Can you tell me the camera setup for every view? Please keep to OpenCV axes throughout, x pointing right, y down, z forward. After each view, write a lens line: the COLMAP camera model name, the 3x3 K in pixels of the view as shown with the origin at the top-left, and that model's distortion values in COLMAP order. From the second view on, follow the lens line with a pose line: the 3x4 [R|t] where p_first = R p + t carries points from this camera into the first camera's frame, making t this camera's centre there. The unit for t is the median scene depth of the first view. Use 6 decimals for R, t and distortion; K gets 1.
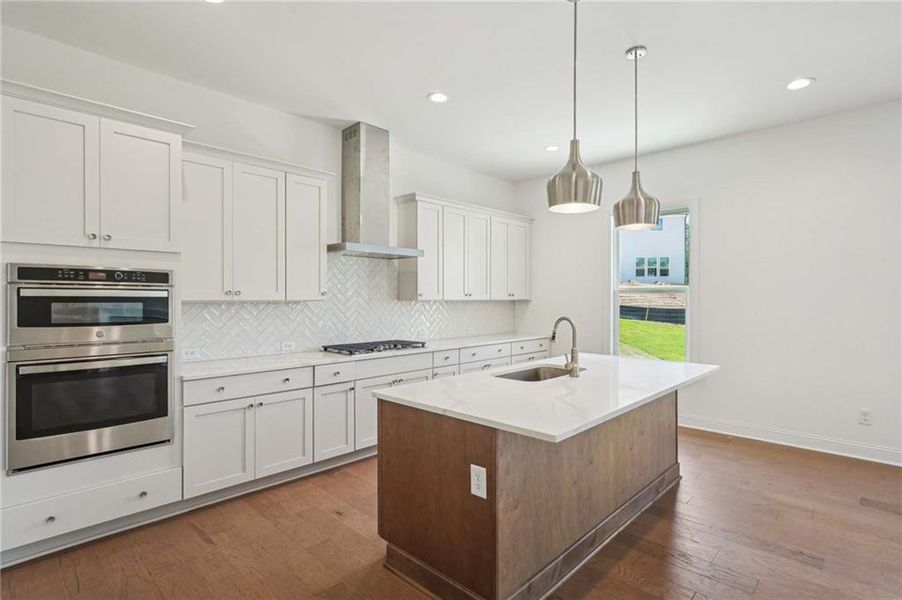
lens RADIAL K [[447.3, 0, 455.3], [0, 447.3, 299.0], [0, 0, 1]] dist [-0.003241, 0.000502]
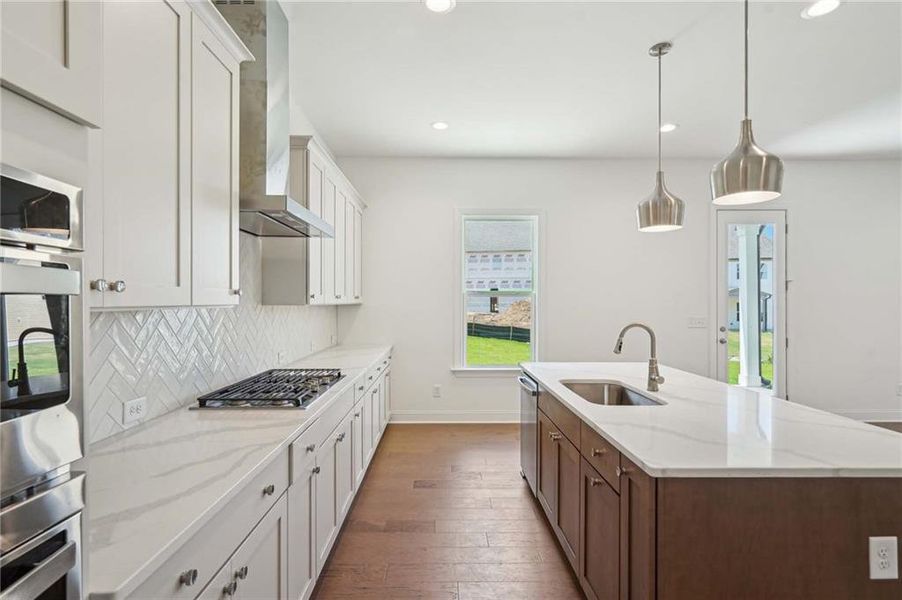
lens RADIAL K [[447.3, 0, 449.2], [0, 447.3, 302.7], [0, 0, 1]] dist [-0.003241, 0.000502]
pose [[0.720347, -0.000218, 0.693614, -0.596746], [0.001024, 0.999999, -0.000749, 0.000862], [-0.693613, 0.001250, 0.720347, 0.615659]]
